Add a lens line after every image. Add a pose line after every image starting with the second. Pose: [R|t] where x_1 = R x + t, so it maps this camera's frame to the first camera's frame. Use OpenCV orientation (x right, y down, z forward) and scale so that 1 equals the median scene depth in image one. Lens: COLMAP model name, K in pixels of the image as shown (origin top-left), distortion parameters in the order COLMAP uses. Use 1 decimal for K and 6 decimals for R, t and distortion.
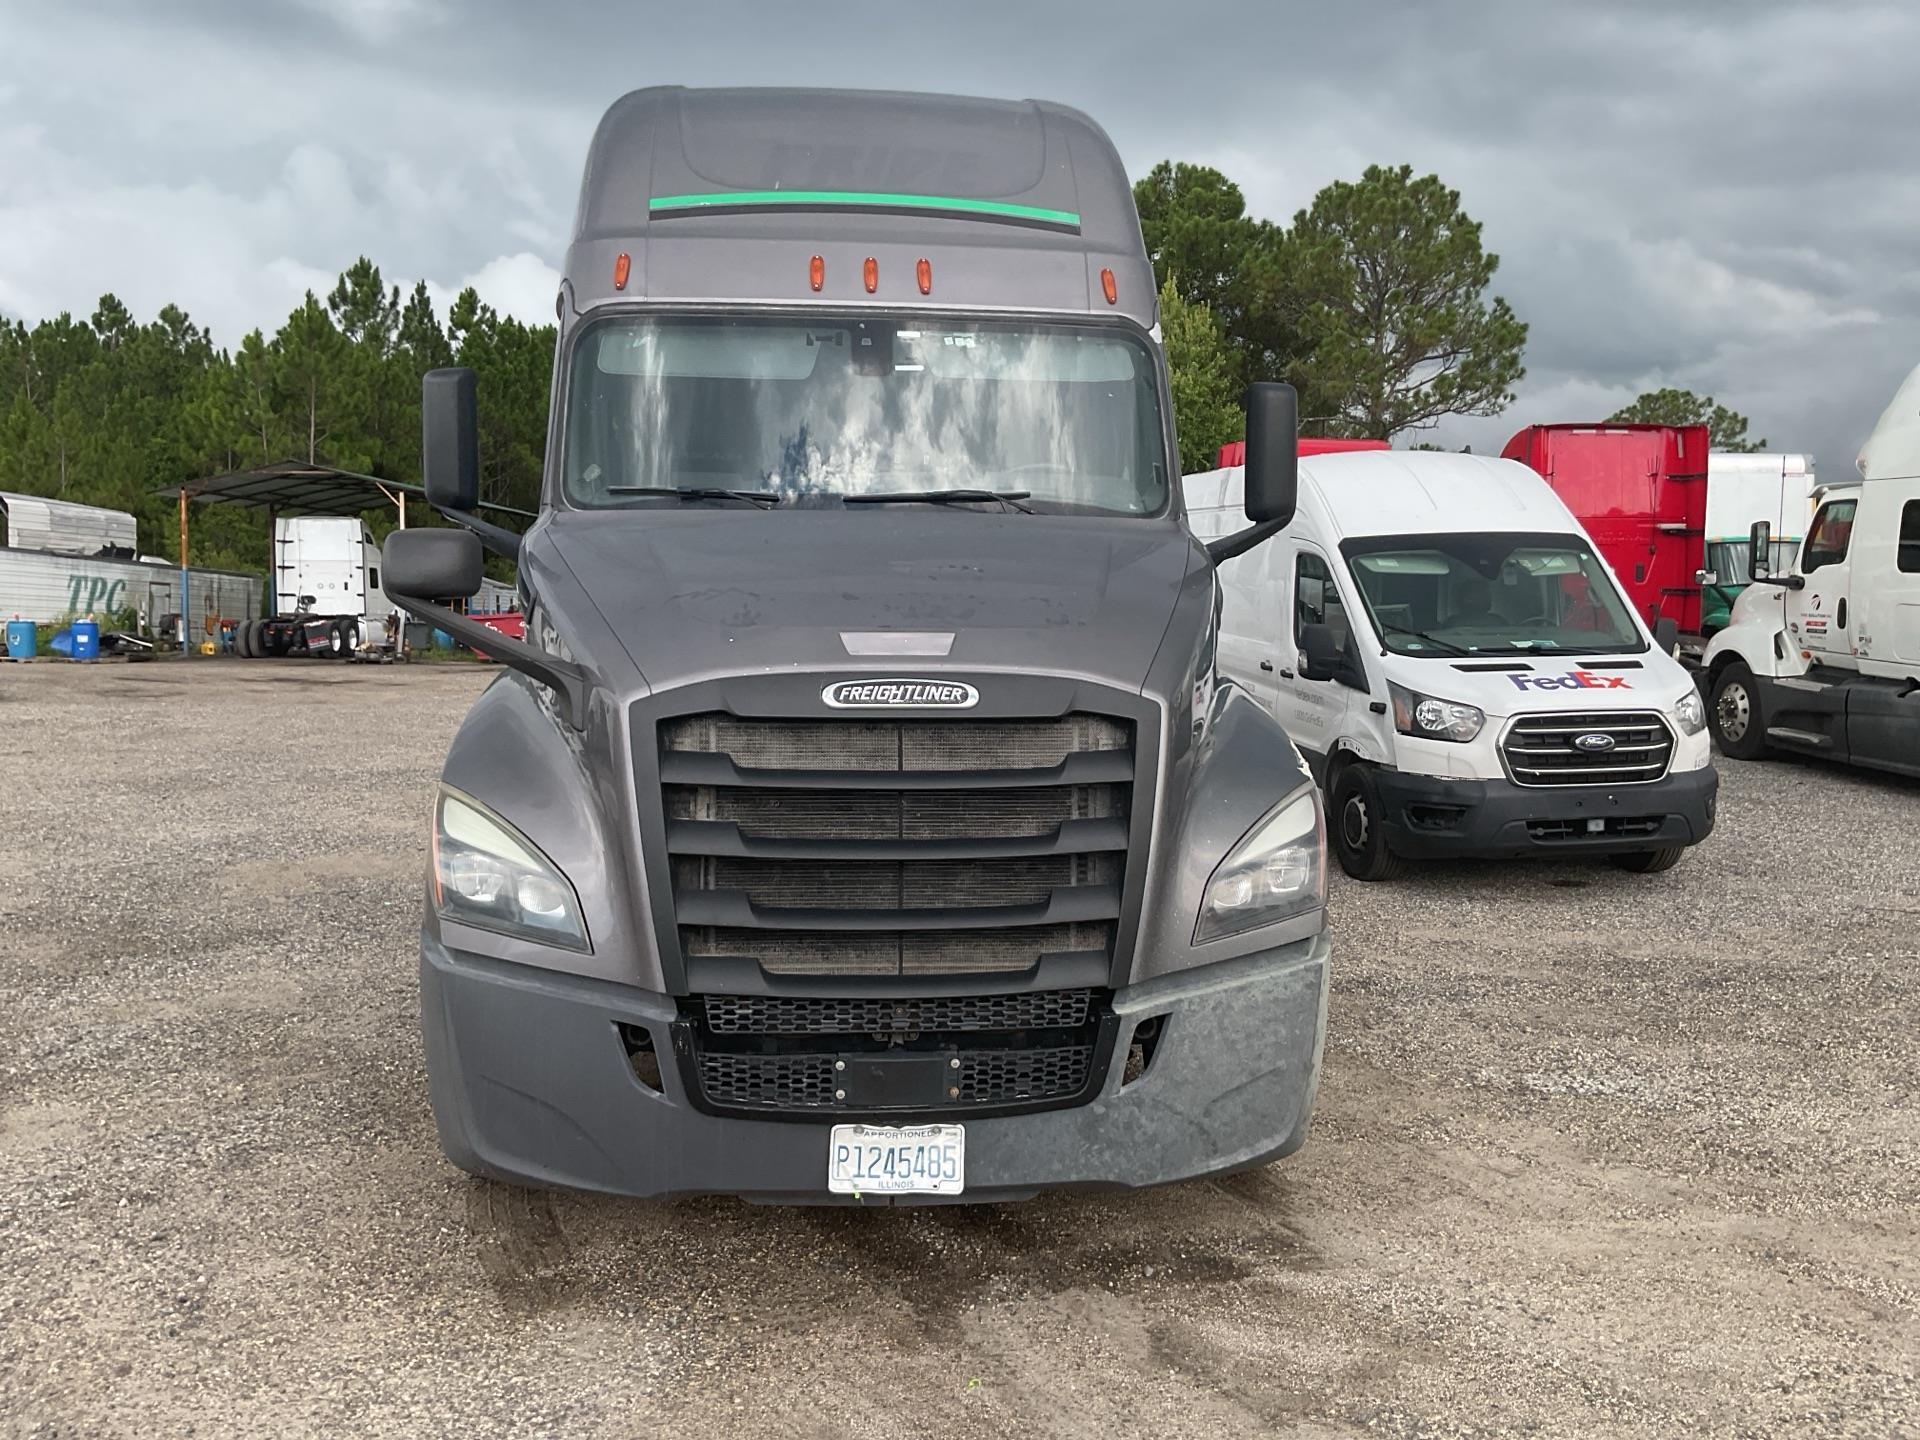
lens RADIAL K [[1589.5, 0, 960.0], [0, 1589.5, 720.0], [0, 0, 1]] dist [0.123792, -0.259290]
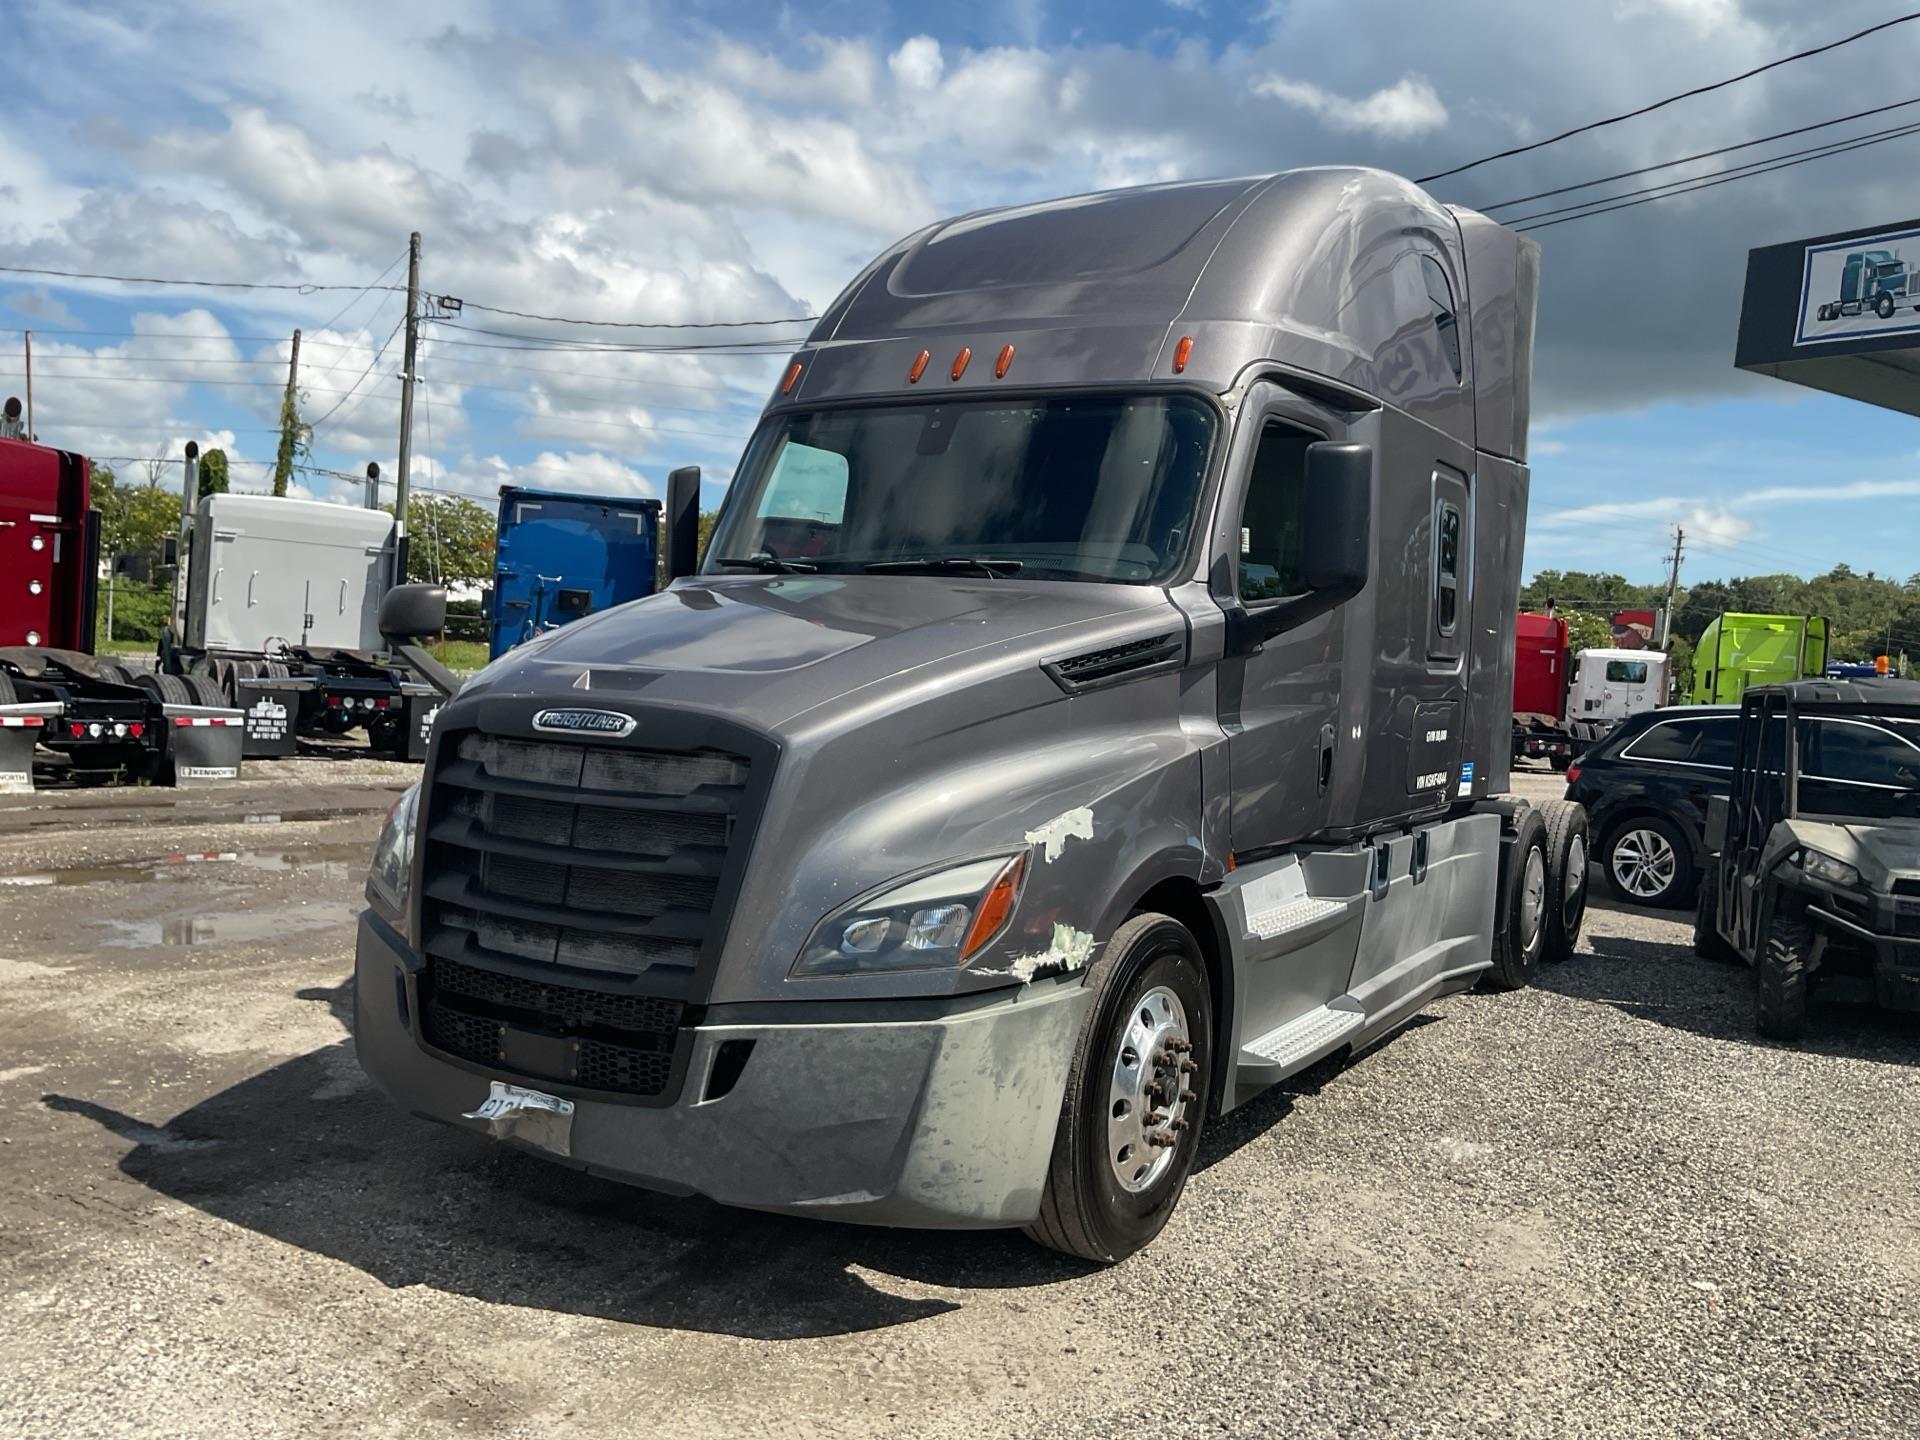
lens RADIAL K [[1589.5, 0, 960.0], [0, 1589.5, 720.0], [0, 0, 1]] dist [0.123792, -0.259290]
pose [[0.802112, 0.050487, -0.595036, 0.861629], [-0.087982, 0.995537, -0.034132, -0.001750], [0.590657, 0.079731, 0.802974, 0.221101]]
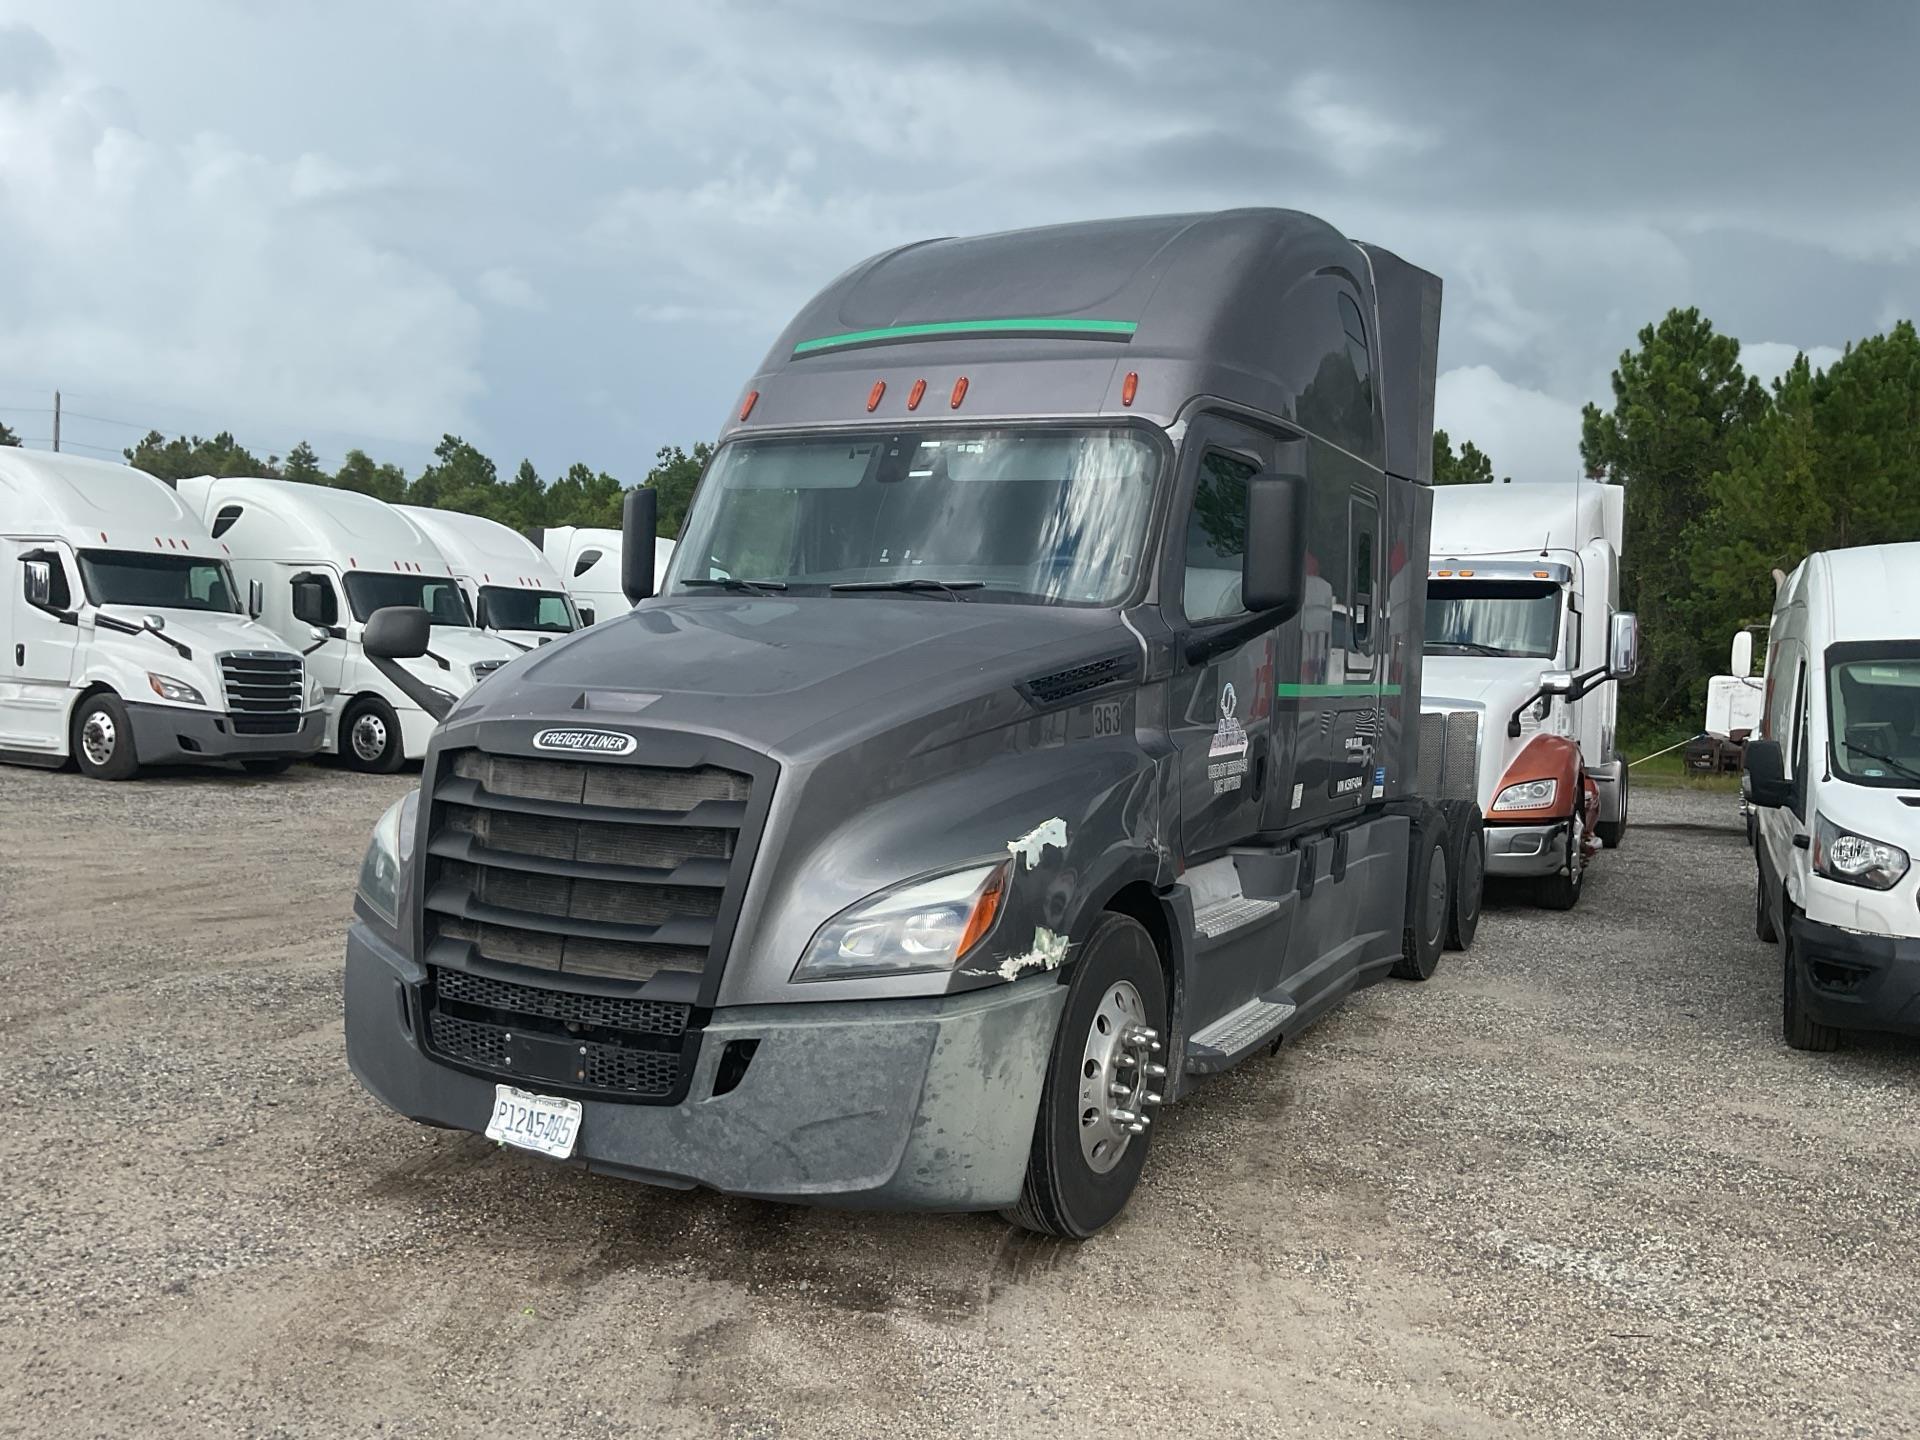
lens RADIAL K [[1589.5, 0, 960.0], [0, 1589.5, 720.0], [0, 0, 1]] dist [0.123792, -0.259290]
pose [[0.841680, 0.043225, -0.538245, 0.850621], [-0.077705, 0.996112, -0.041516, -0.004026], [0.534357, 0.076767, 0.841766, 0.115554]]
